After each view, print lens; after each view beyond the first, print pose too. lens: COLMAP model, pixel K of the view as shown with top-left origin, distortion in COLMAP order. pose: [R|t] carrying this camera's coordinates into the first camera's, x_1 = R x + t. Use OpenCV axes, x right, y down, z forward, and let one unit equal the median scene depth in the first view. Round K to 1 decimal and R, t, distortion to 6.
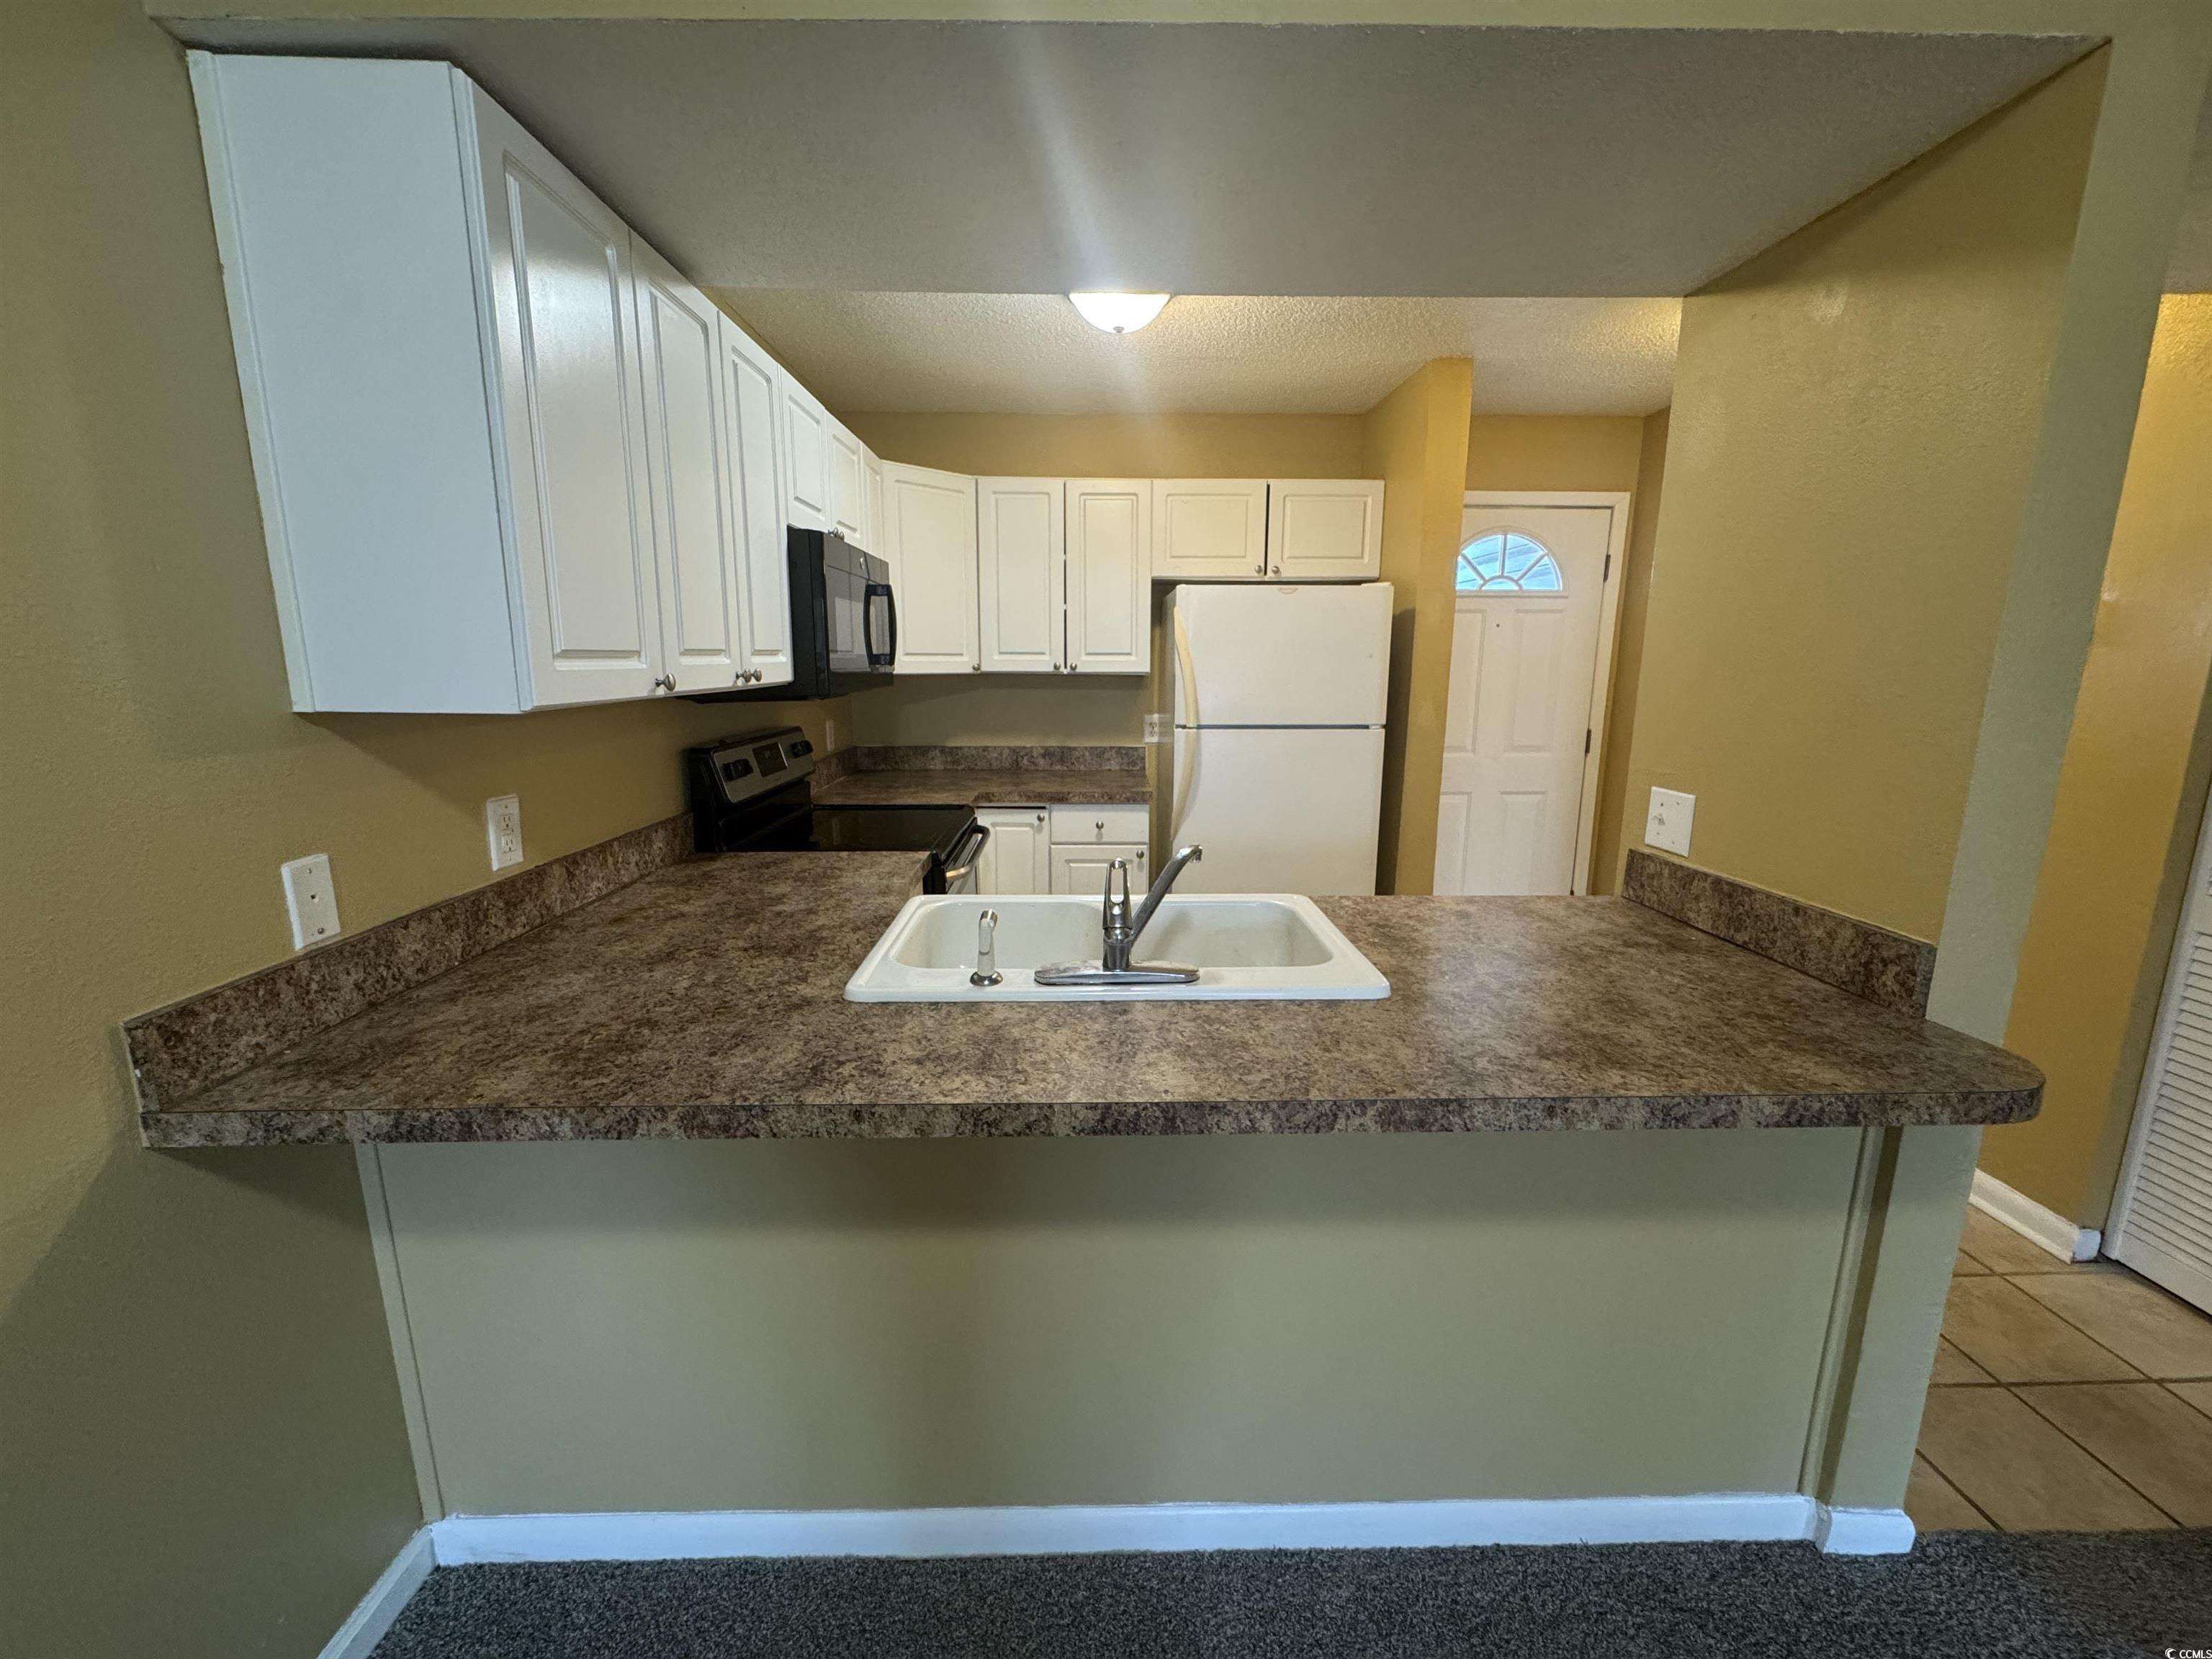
lens RADIAL K [[879.6, 0, 1103.6], [0, 879.6, 828.4], [0, 0, 1]] dist [-0.001925, -0.000656]
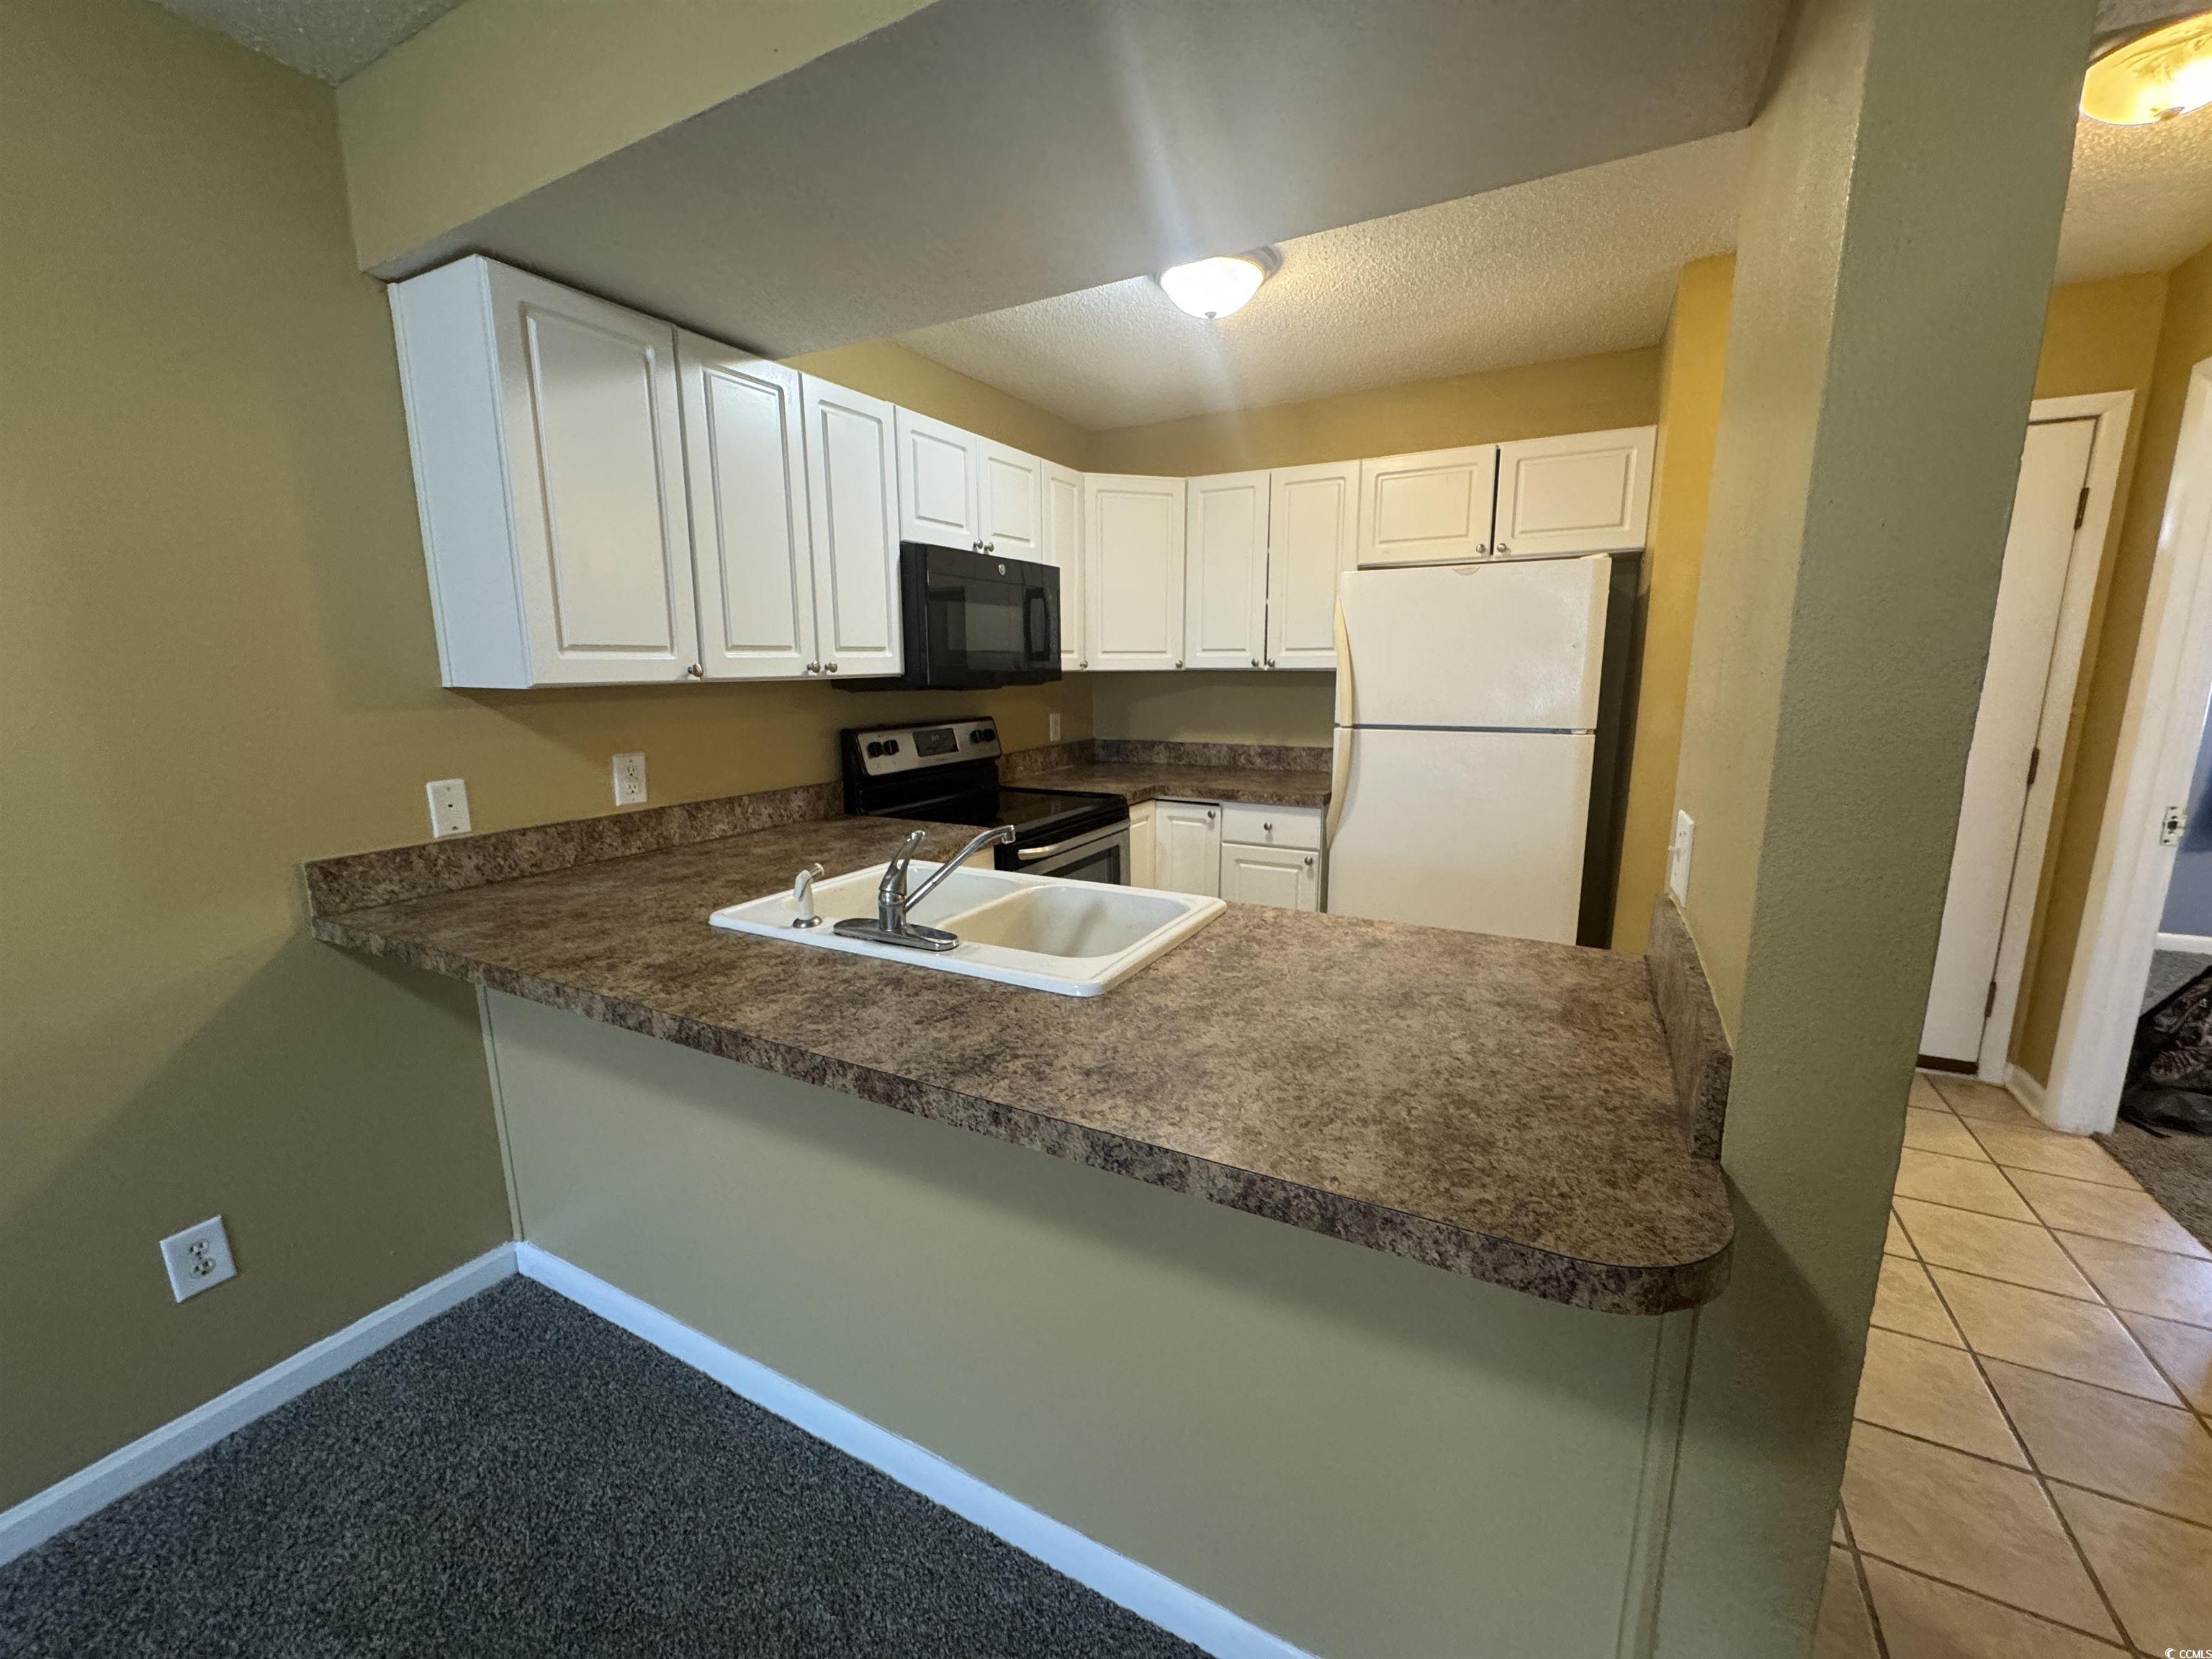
lens RADIAL K [[879.6, 0, 1103.6], [0, 879.6, 828.4], [0, 0, 1]] dist [-0.001925, -0.000656]
pose [[0.870038, 0.081417, -0.486215, 0.583681], [-0.084285, 0.996313, 0.016013, -0.003368], [0.485726, 0.027048, 0.873693, 0.133951]]
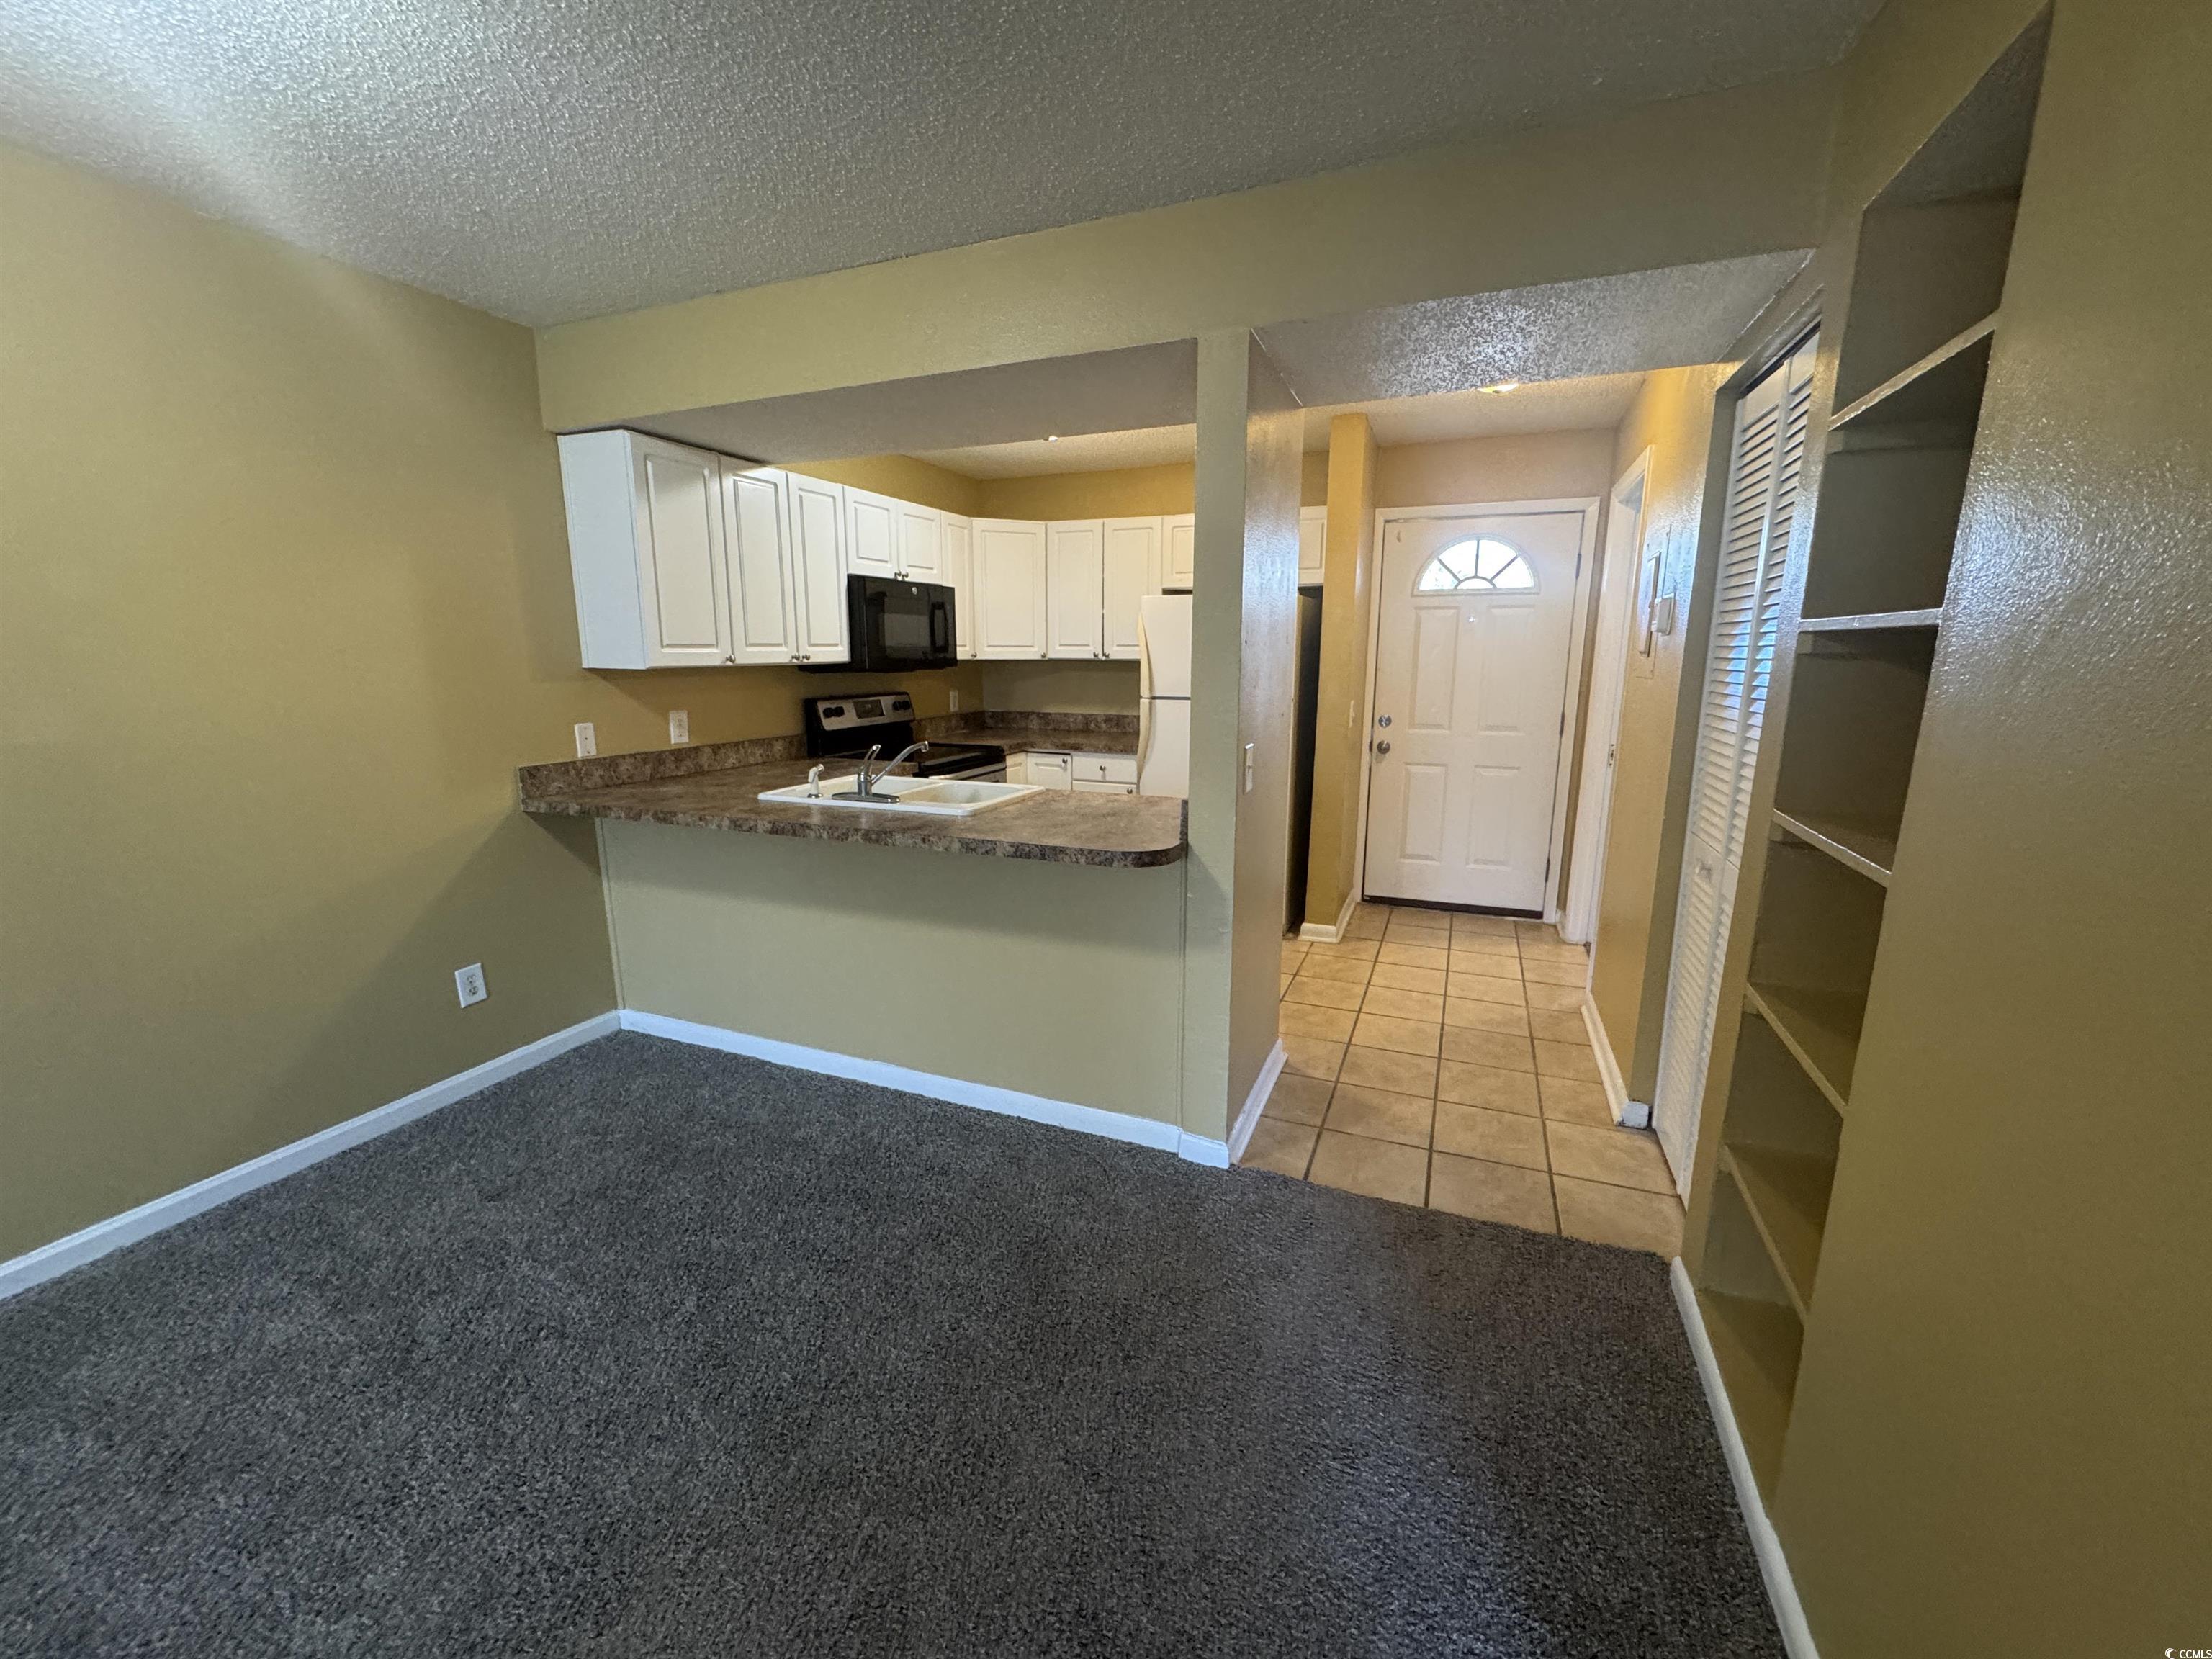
lens RADIAL K [[879.6, 0, 1103.6], [0, 879.6, 828.4], [0, 0, 1]] dist [-0.001925, -0.000656]
pose [[0.916602, 0.077751, -0.392167, 1.049101], [-0.074707, 0.996939, 0.023041, 0.112846], [0.392758, 0.008178, 0.919606, -0.539903]]
